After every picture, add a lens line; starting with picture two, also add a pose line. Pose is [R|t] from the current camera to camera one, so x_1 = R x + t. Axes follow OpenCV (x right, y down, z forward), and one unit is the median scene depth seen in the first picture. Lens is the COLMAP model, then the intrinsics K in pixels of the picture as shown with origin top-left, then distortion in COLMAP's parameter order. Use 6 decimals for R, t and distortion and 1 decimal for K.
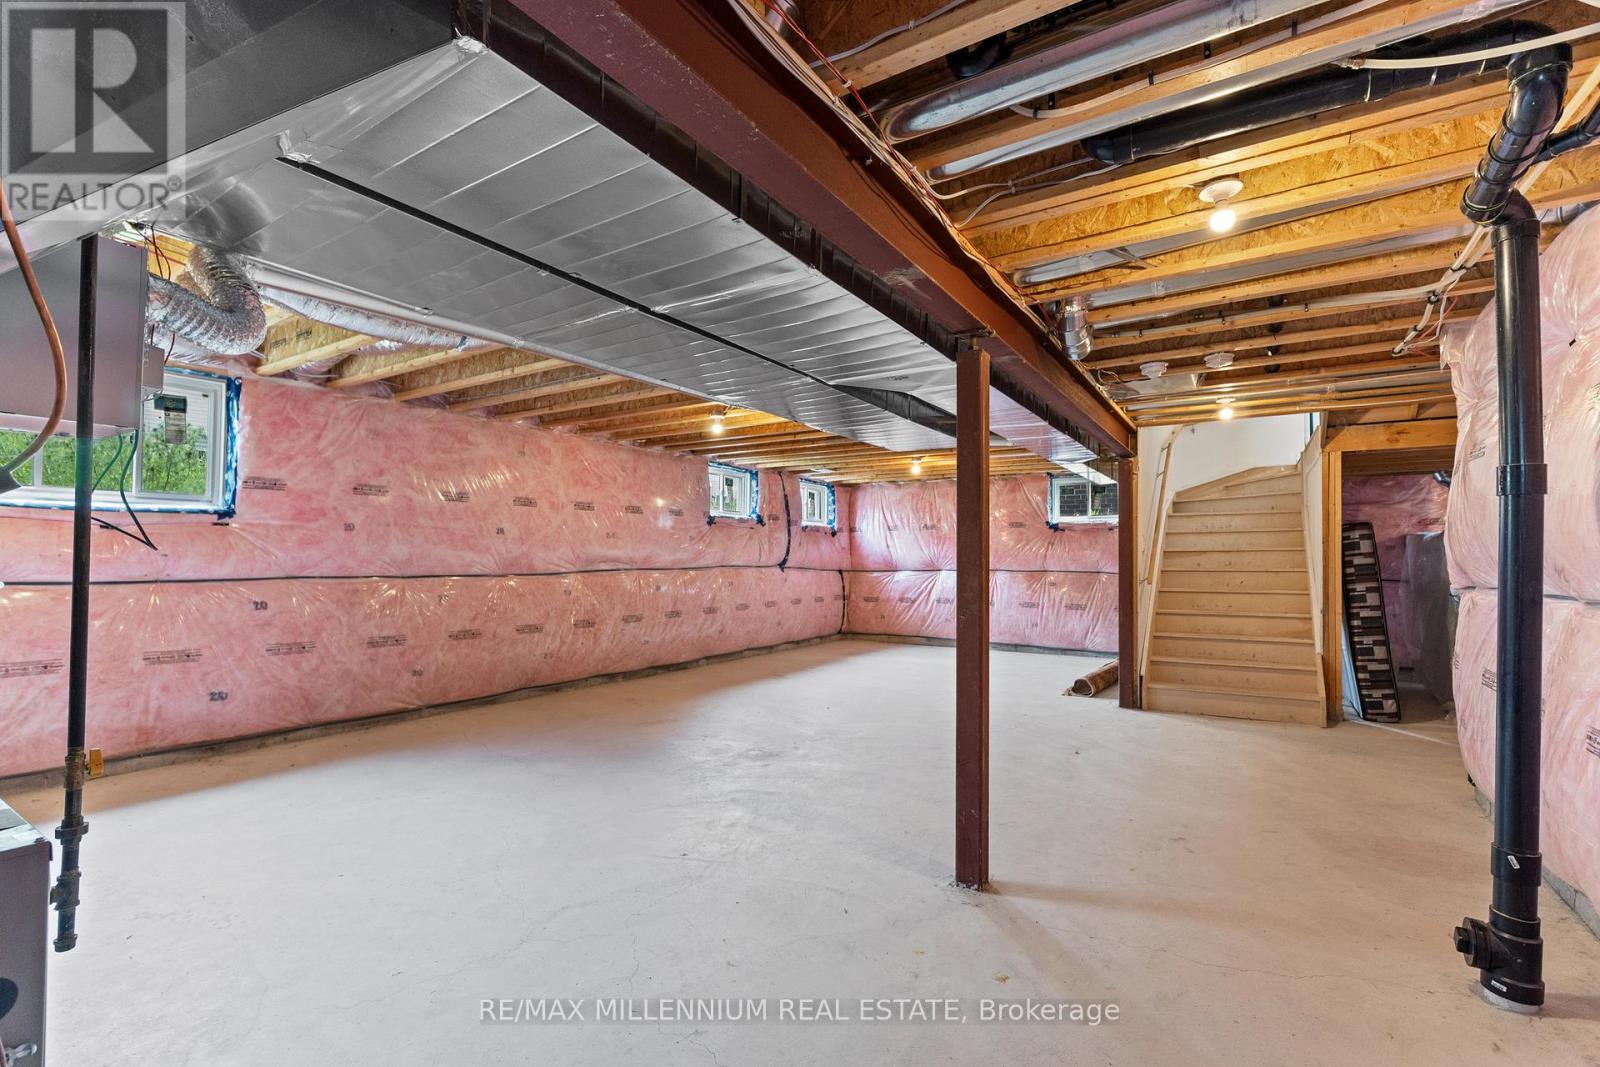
lens RADIAL K [[707.8, 0, 800.9], [0, 707.8, 563.1], [0, 0, 1]] dist [0.003895, 0.000494]
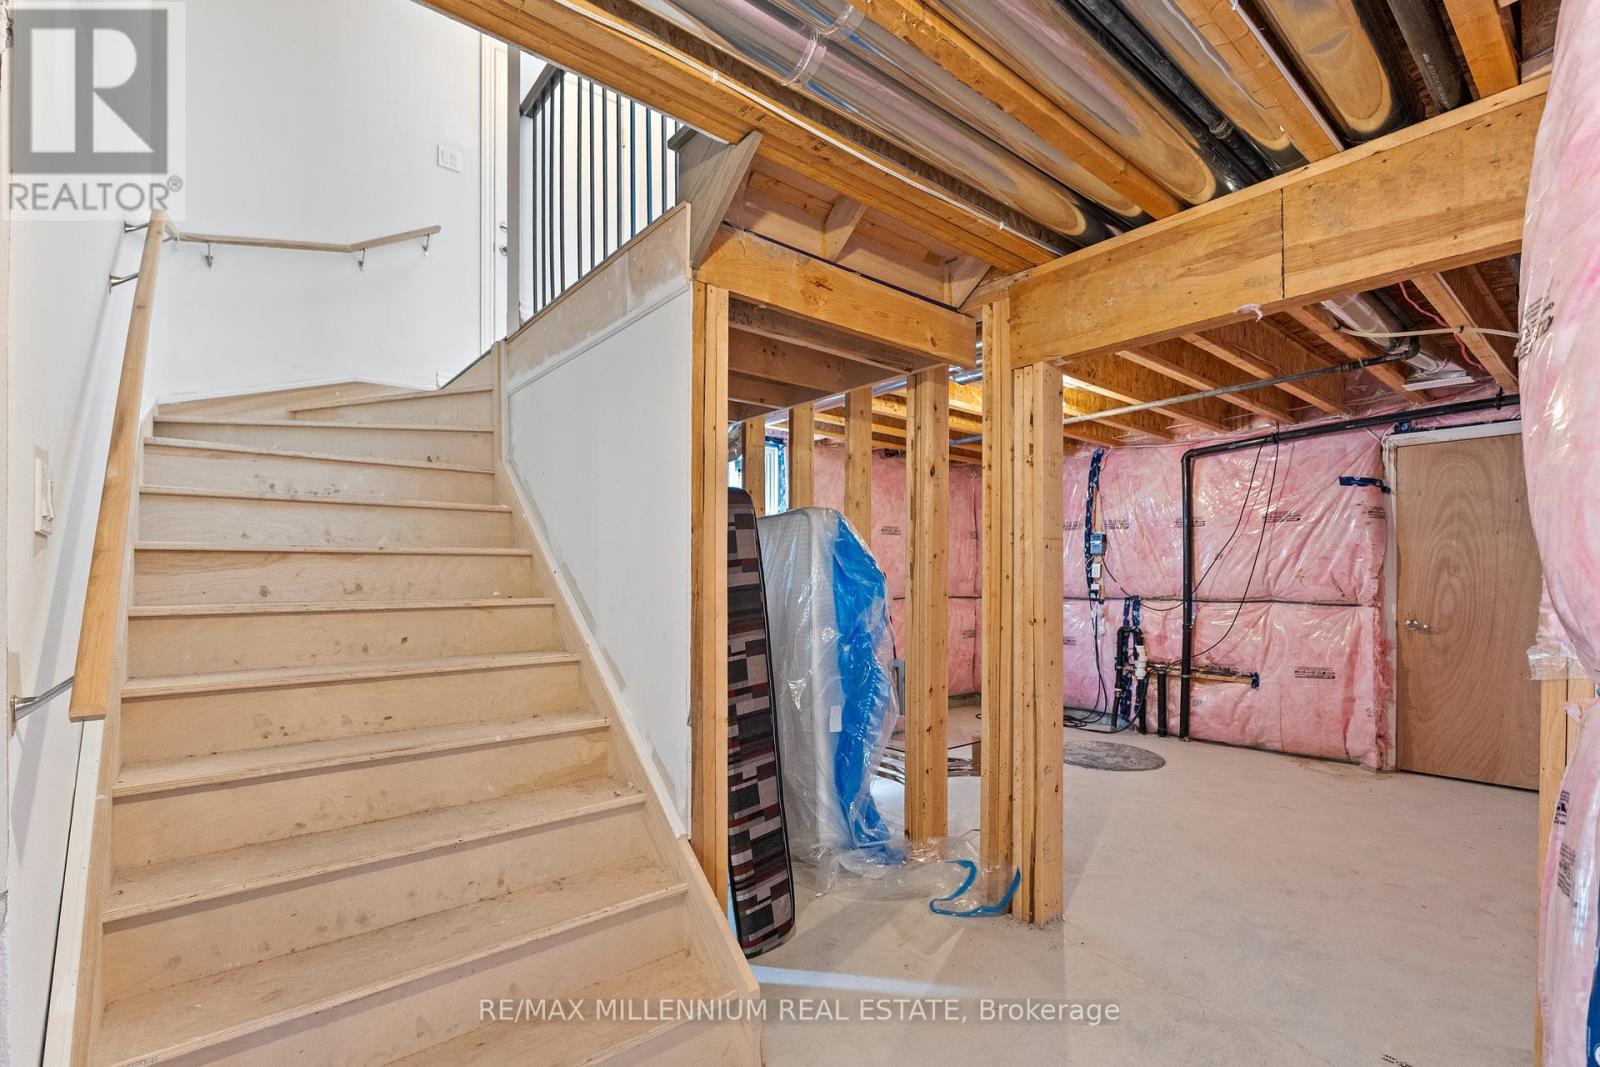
lens RADIAL K [[707.8, 0, 800.9], [0, 707.8, 563.1], [0, 0, 1]] dist [0.003895, 0.000494]
pose [[0.304793, 0.006372, 0.952397, 0.239565], [0.007174, 0.999934, -0.008986, -0.005190], [-0.952392, 0.009571, 0.304727, 0.492410]]
